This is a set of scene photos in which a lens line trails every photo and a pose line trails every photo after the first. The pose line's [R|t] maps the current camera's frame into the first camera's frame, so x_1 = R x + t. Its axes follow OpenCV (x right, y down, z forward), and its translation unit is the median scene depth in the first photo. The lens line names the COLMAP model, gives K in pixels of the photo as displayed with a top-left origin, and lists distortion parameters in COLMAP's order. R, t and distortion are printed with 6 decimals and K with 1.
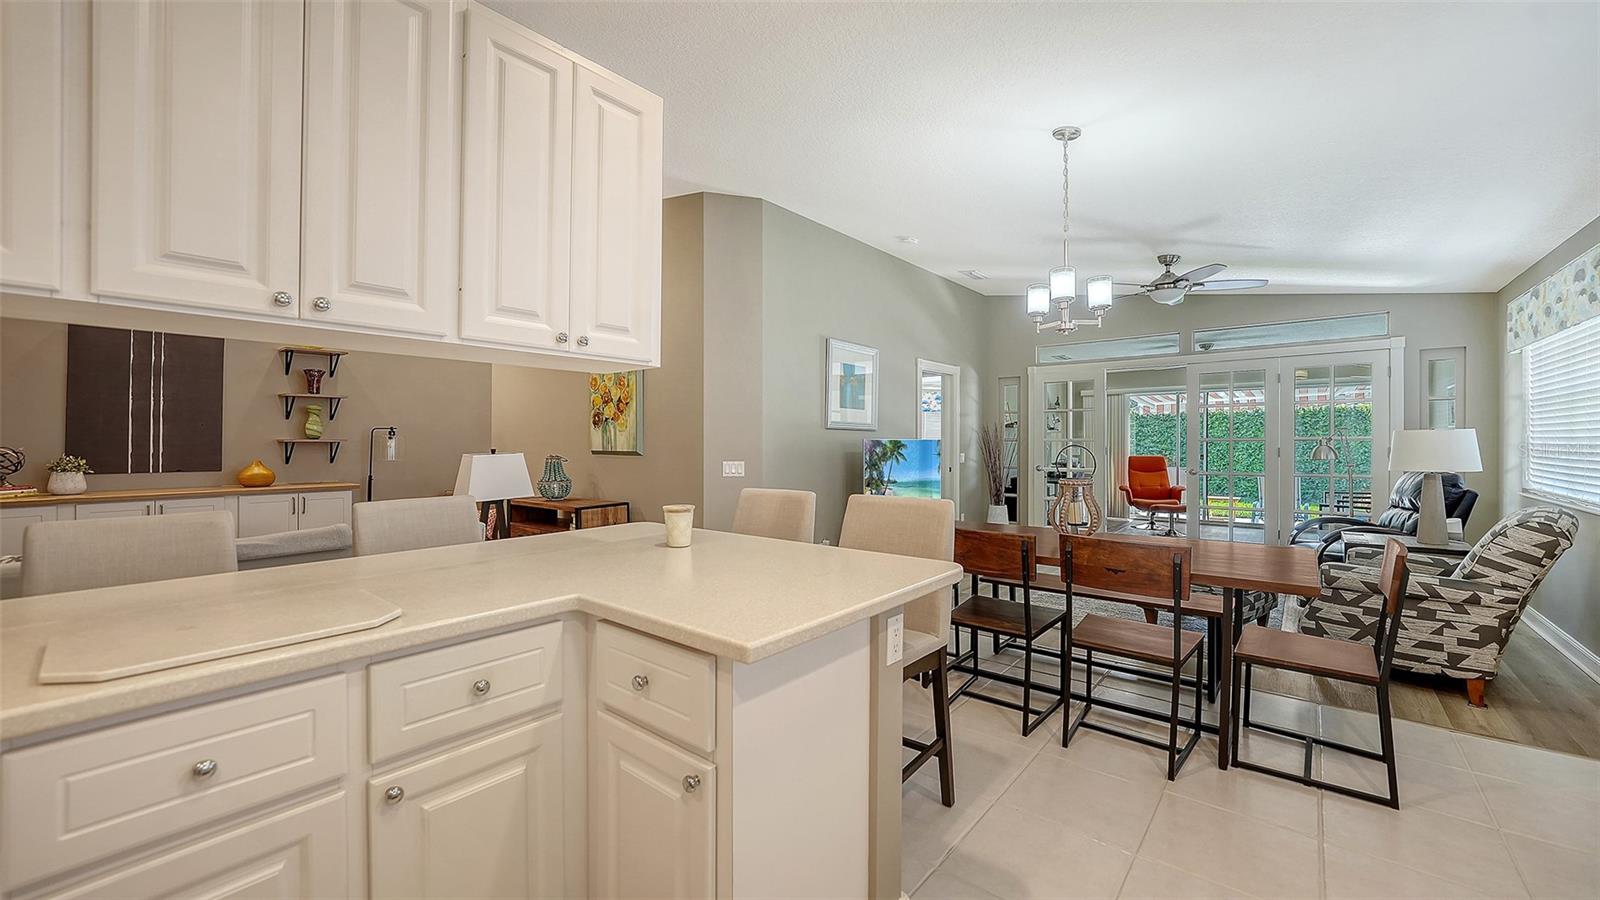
lens RADIAL K [[619.9, 0, 785.2], [0, 619.9, 440.3], [0, 0, 1]] dist [-0.027431, 0.007695]
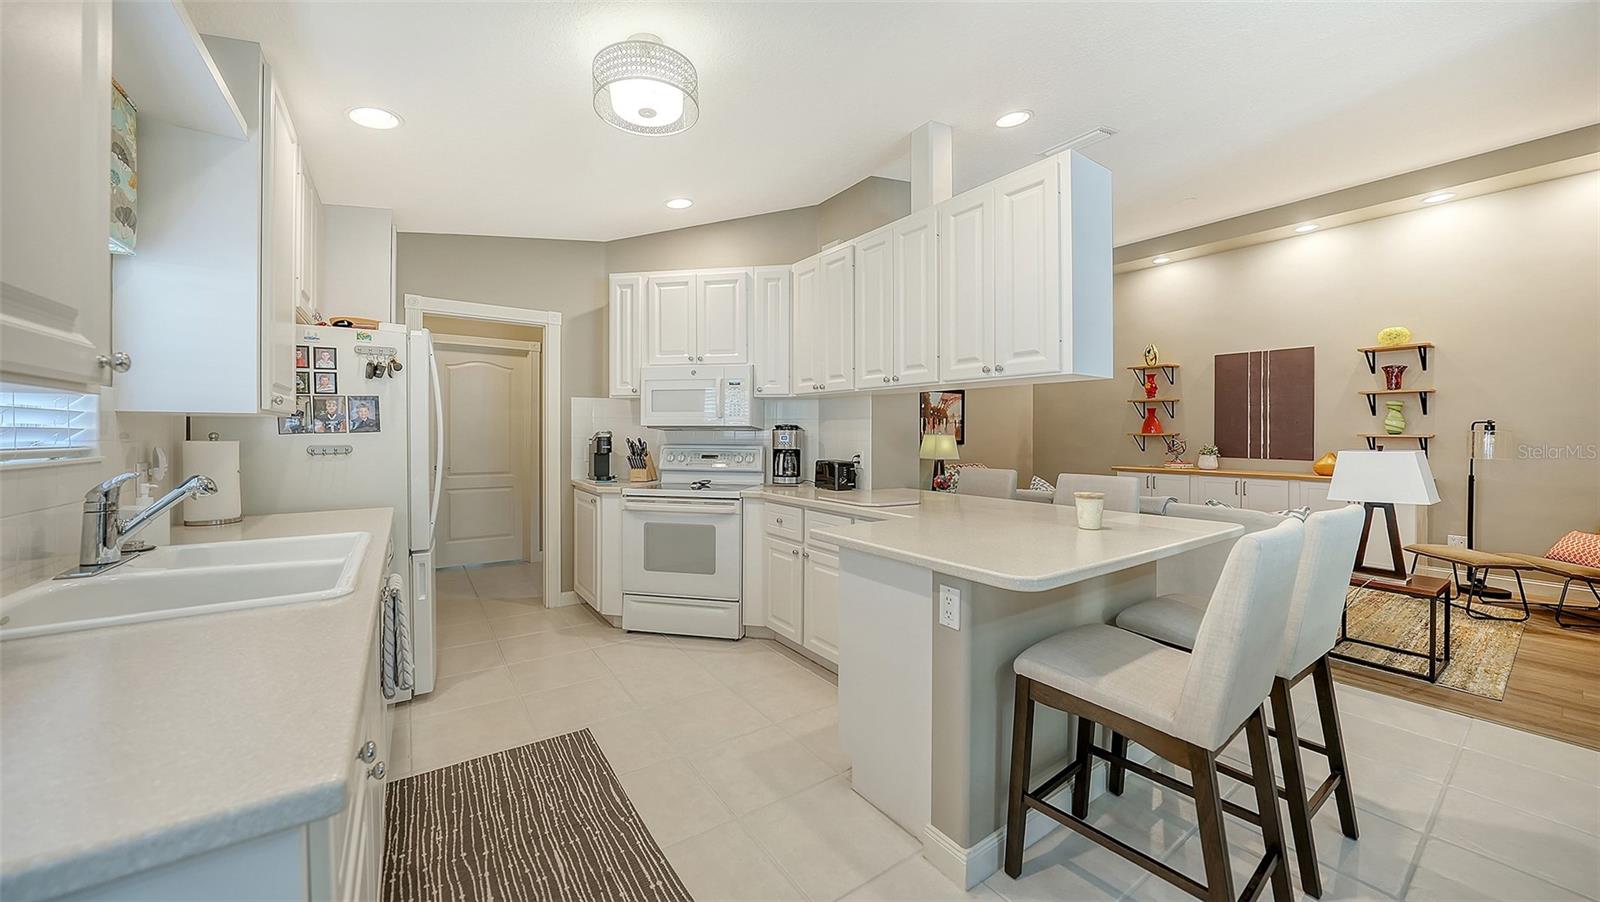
lens RADIAL K [[559.6, 0, 799.4], [0, 559.6, 428.7], [0, 0, 1]] dist [-0.017976, 0.000327]
pose [[-0.239225, -0.007451, -0.970935, 0.433072], [-0.003747, 0.999970, -0.006751, -0.001485], [0.970957, 0.002023, -0.239246, 0.335128]]
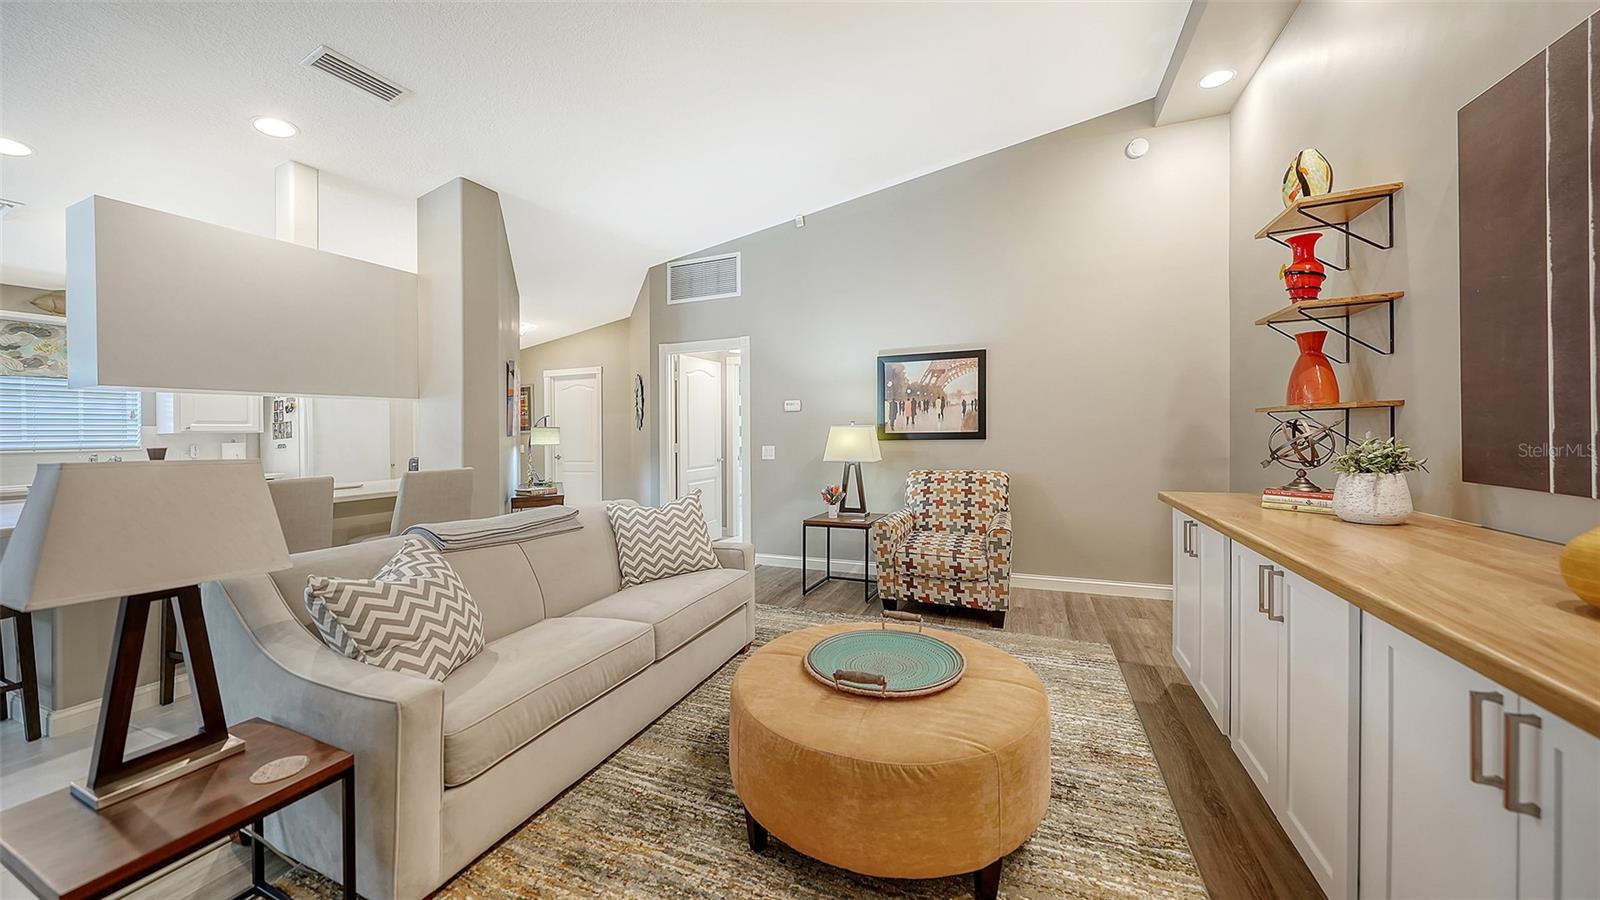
lens RADIAL K [[558.7, 0, 793.5], [0, 558.7, 425.7], [0, 0, 1]] dist [0.000675, 0.000086]
pose [[-0.947883, 0.016931, -0.318169, -0.651519], [0.022273, 0.999665, -0.013160, 0.013223], [0.317840, -0.019561, -0.947943, 1.269699]]
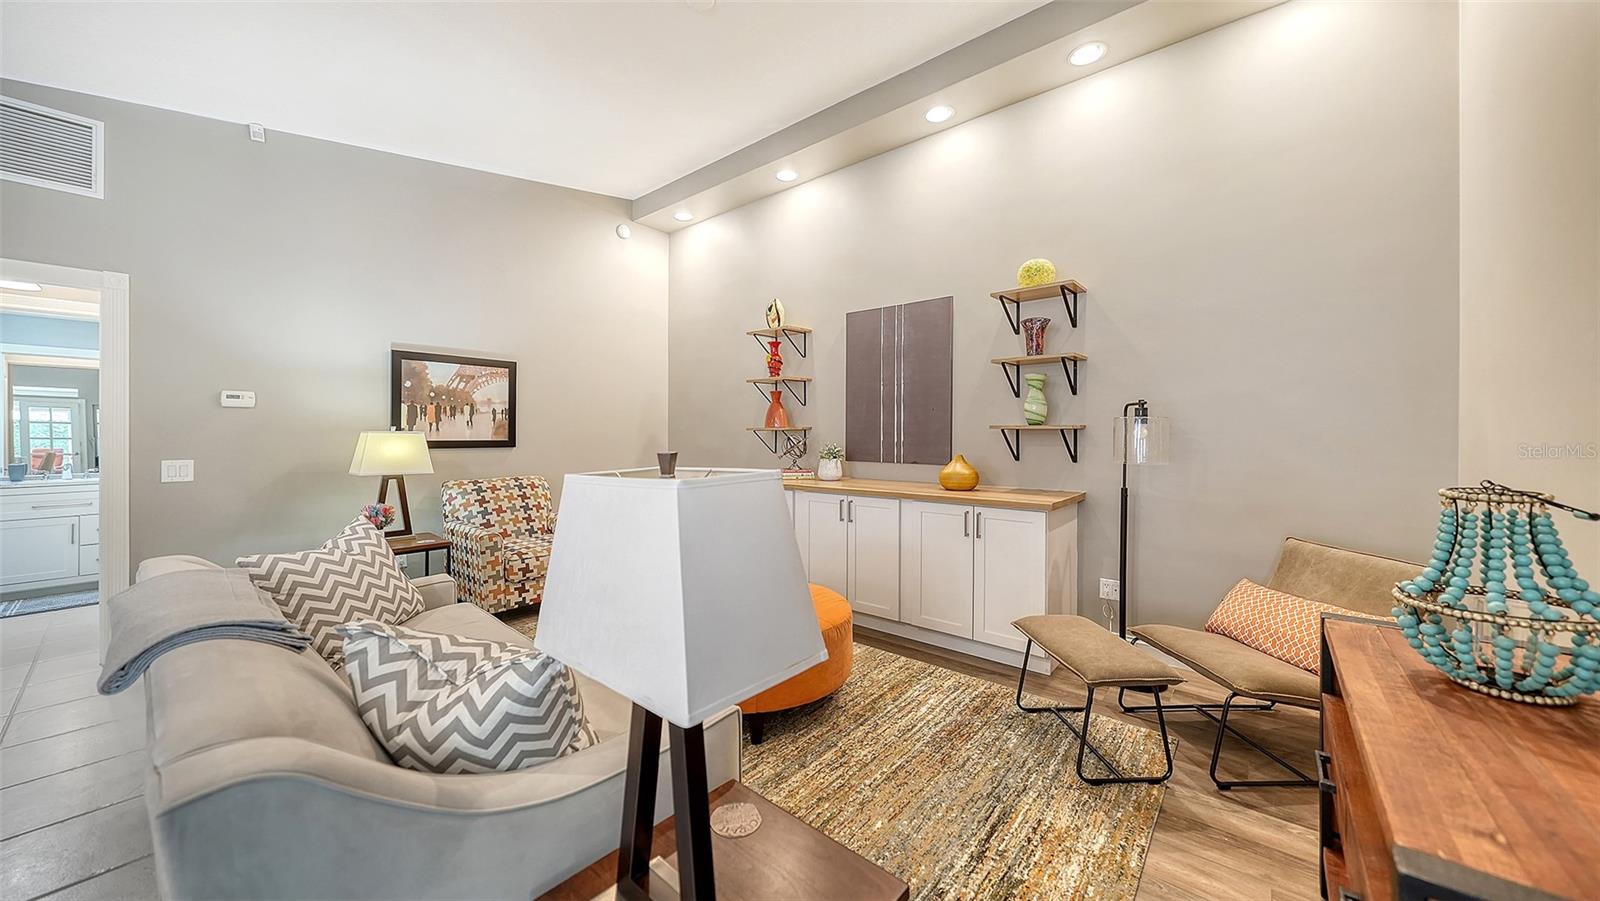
lens RADIAL K [[569.3, 0, 787.2], [0, 569.3, 435.8], [0, 0, 1]] dist [0.000612, 0.000089]
pose [[0.009959, 0.006967, -0.999926, -0.210089], [0.004650, 0.999965, 0.007014, 0.005362], [0.999940, -0.004720, 0.009926, 0.926724]]
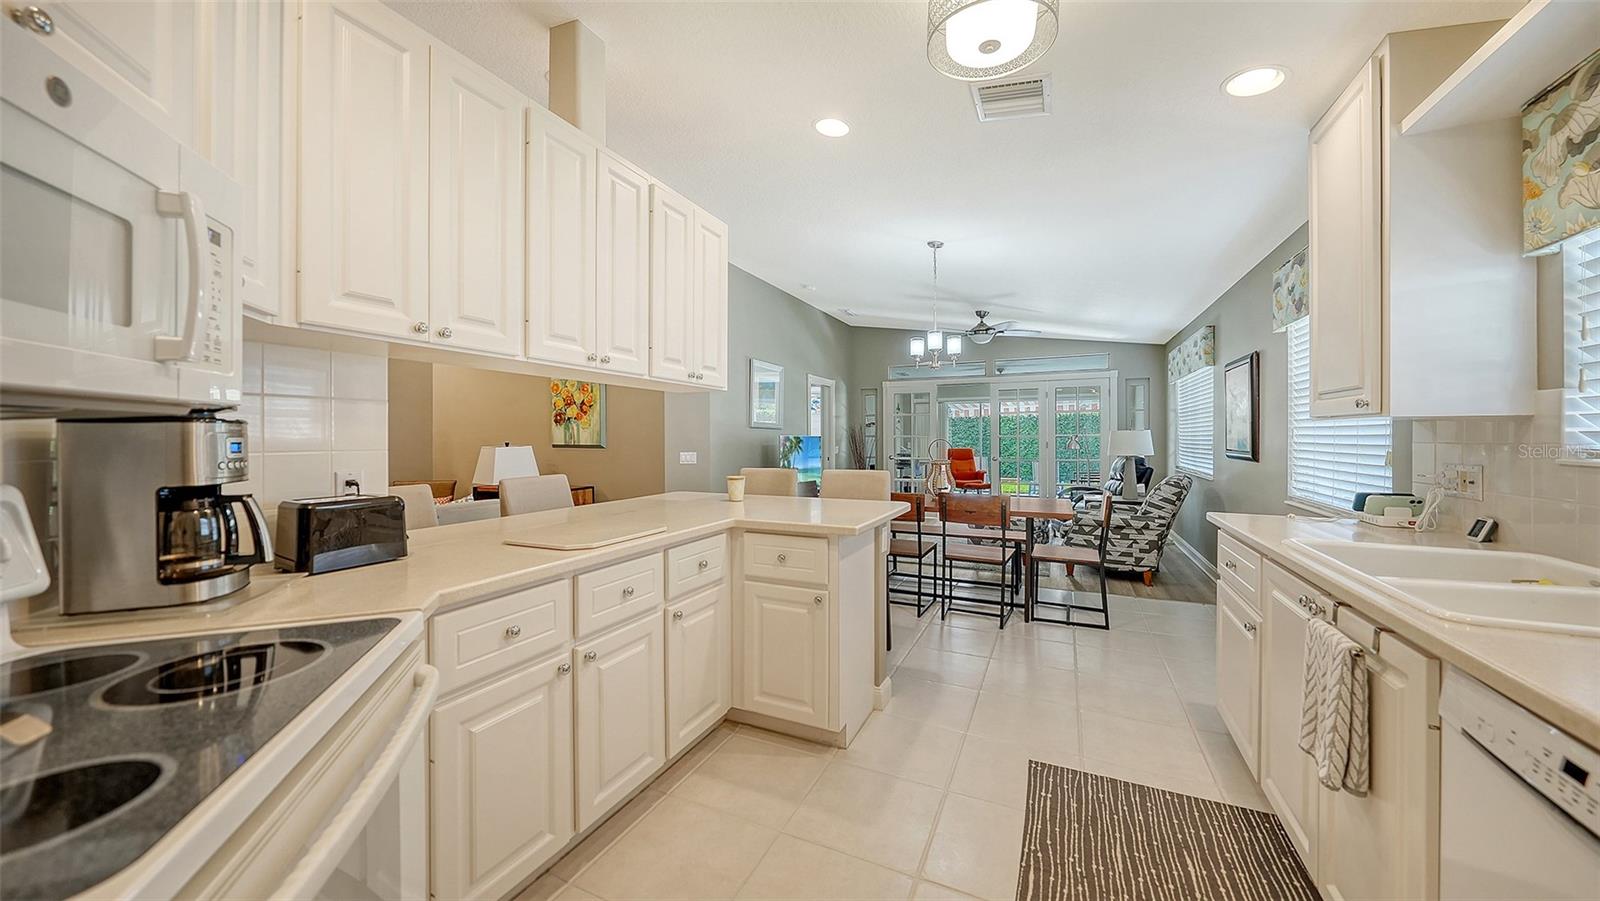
lens RADIAL K [[562.9, 0, 790.8], [0, 562.9, 426.9], [0, 0, 1]] dist [-0.000740, 0.000033]
pose [[0.966490, 0.005847, 0.256636, -0.186850], [-0.001384, 0.999845, -0.017570, 0.001398], [-0.256699, 0.016626, 0.966348, -0.209865]]
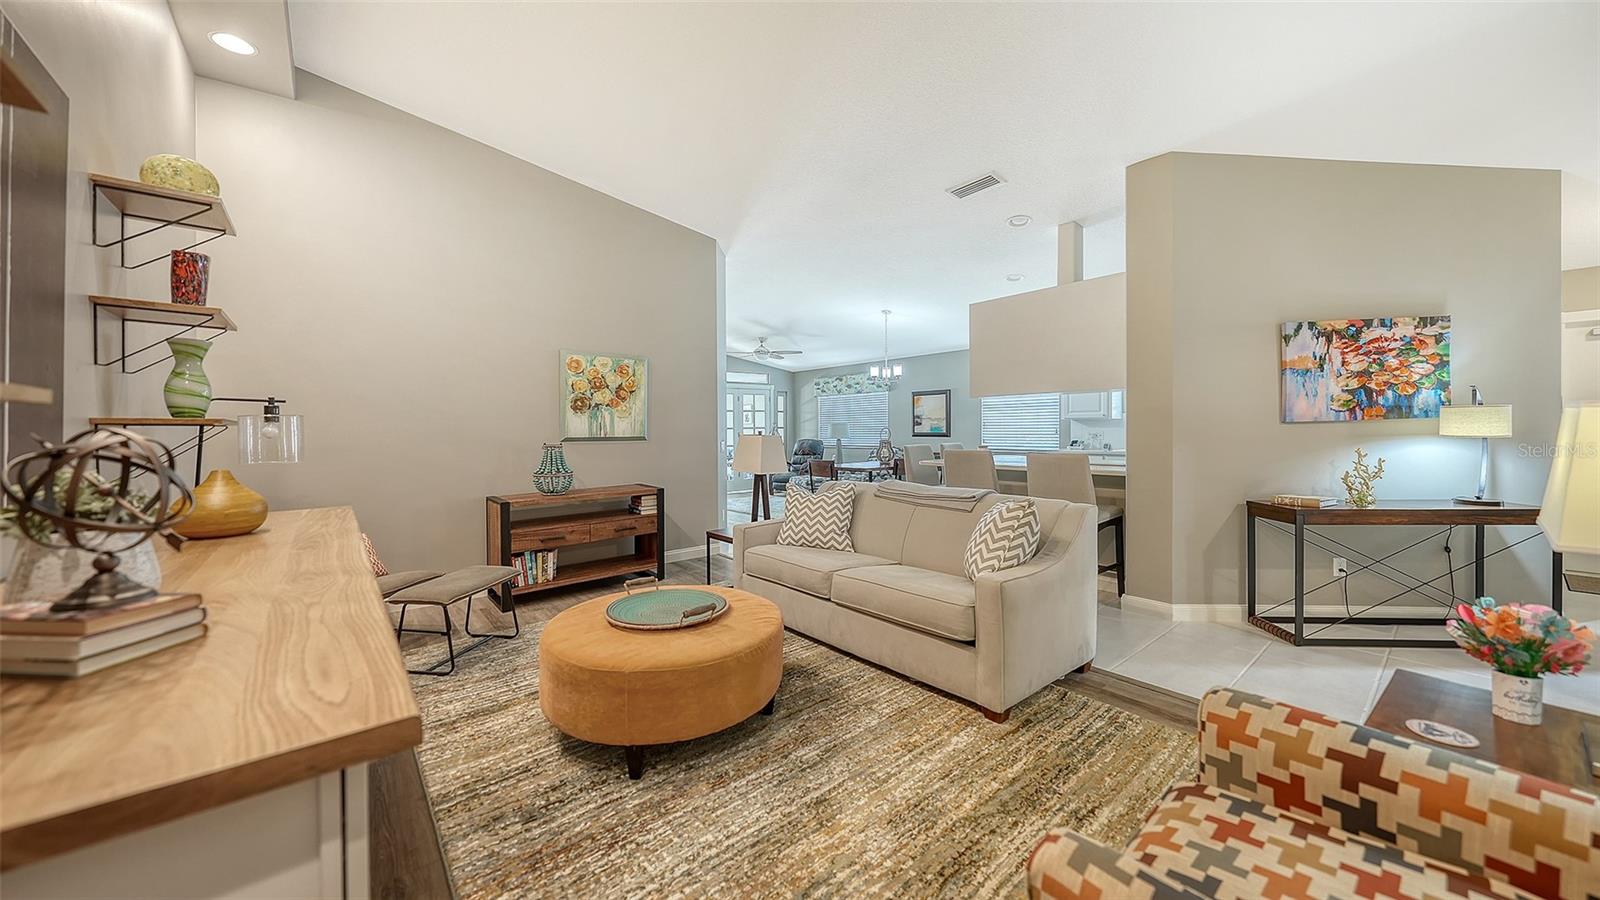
lens RADIAL K [[569.3, 0, 787.2], [0, 569.3, 435.3], [0, 0, 1]] dist [0.000612, 0.000089]
pose [[0.168041, -0.008706, 0.985742, -1.389354], [0.009956, 0.999925, 0.007134, 0.013354], [-0.985730, 0.008615, 0.168115, 0.675993]]
